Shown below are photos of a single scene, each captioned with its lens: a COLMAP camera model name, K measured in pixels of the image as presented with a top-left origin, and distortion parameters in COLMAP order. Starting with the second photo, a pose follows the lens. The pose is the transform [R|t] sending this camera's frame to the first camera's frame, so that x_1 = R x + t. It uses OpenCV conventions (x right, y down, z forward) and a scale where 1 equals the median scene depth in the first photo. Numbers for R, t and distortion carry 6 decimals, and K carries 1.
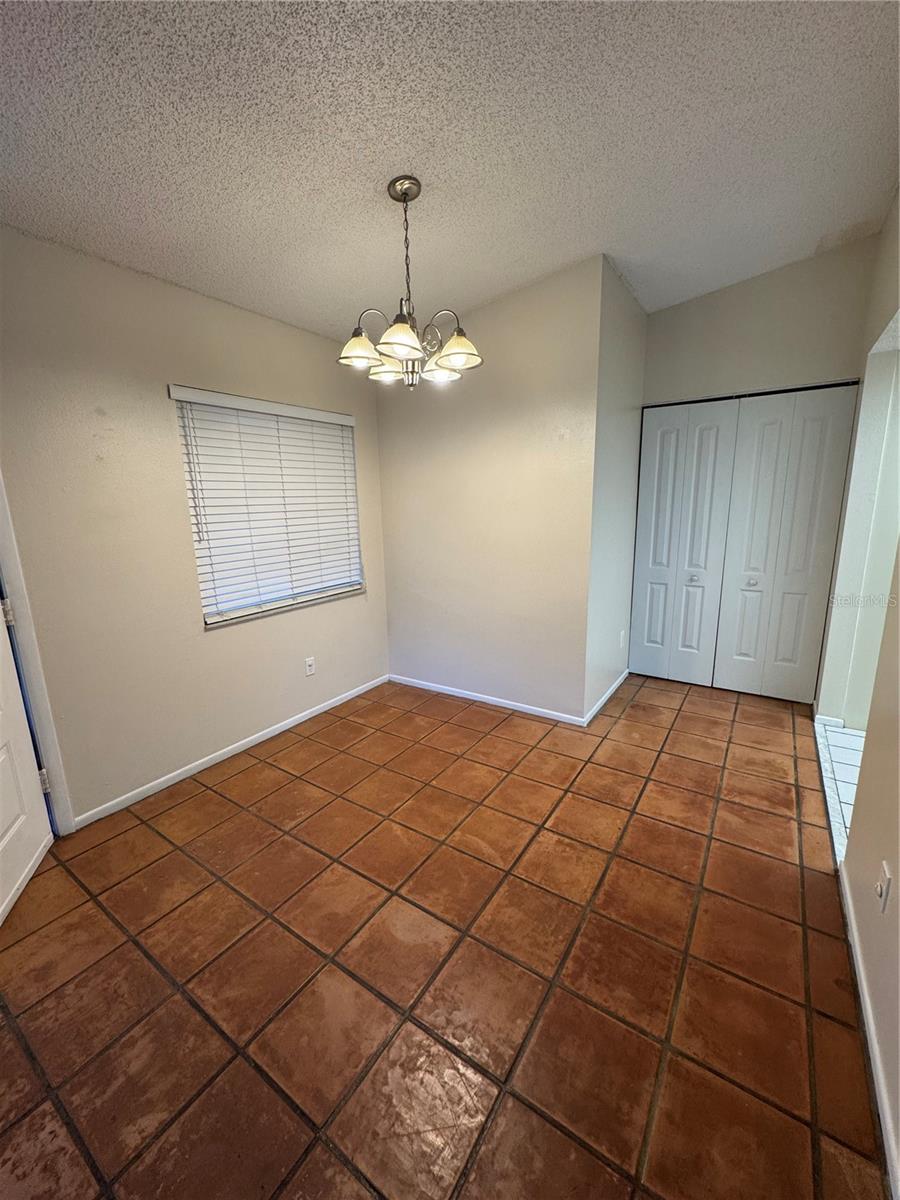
lens RADIAL K [[477.8, 0, 450.3], [0, 477.8, 599.0], [0, 0, 1]] dist [-0.001059, -0.000177]
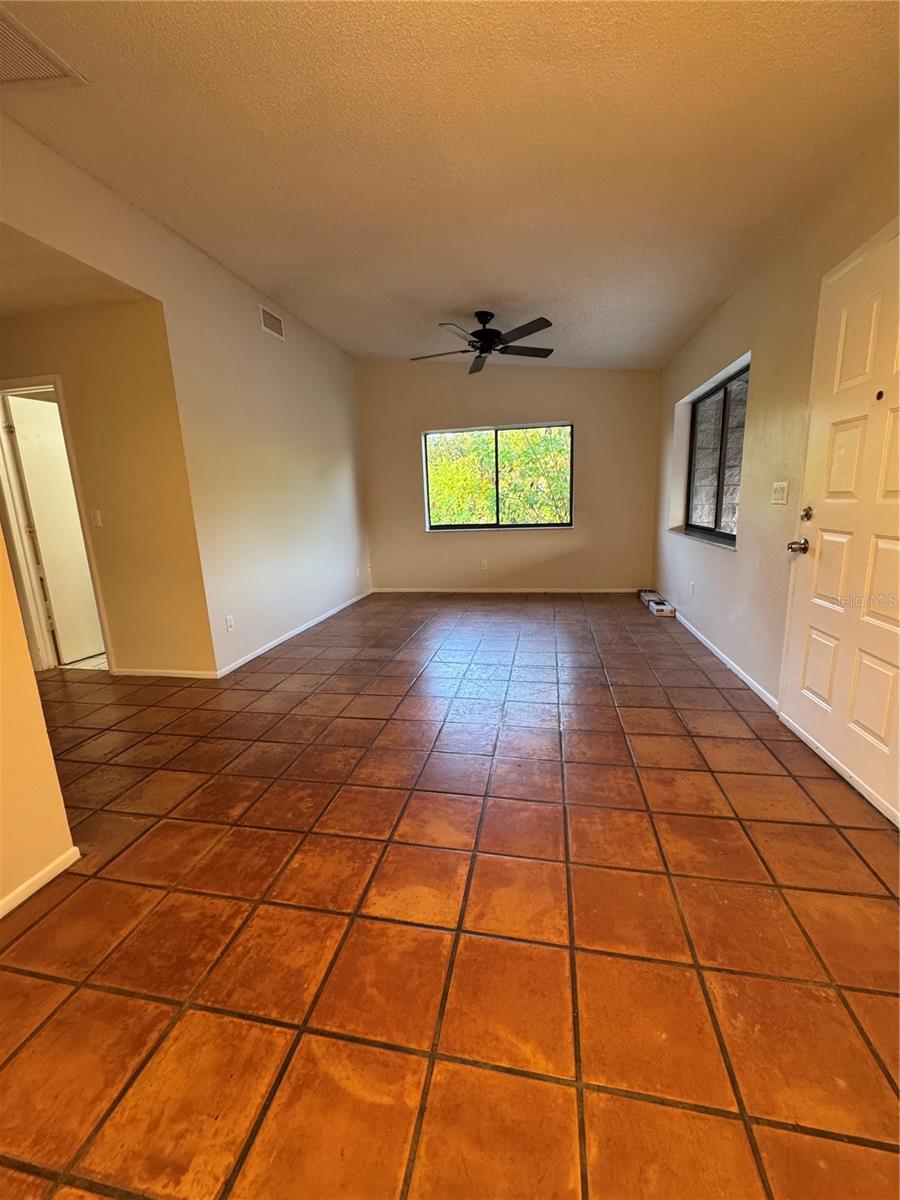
lens RADIAL K [[477.8, 0, 448.9], [0, 477.8, 599.2], [0, 0, 1]] dist [-0.001059, -0.000177]
pose [[-0.922116, 0.136900, -0.361884, 0.098724], [-0.017320, 0.919768, 0.392080, -0.168509], [0.386525, 0.367811, -0.845762, 1.437617]]
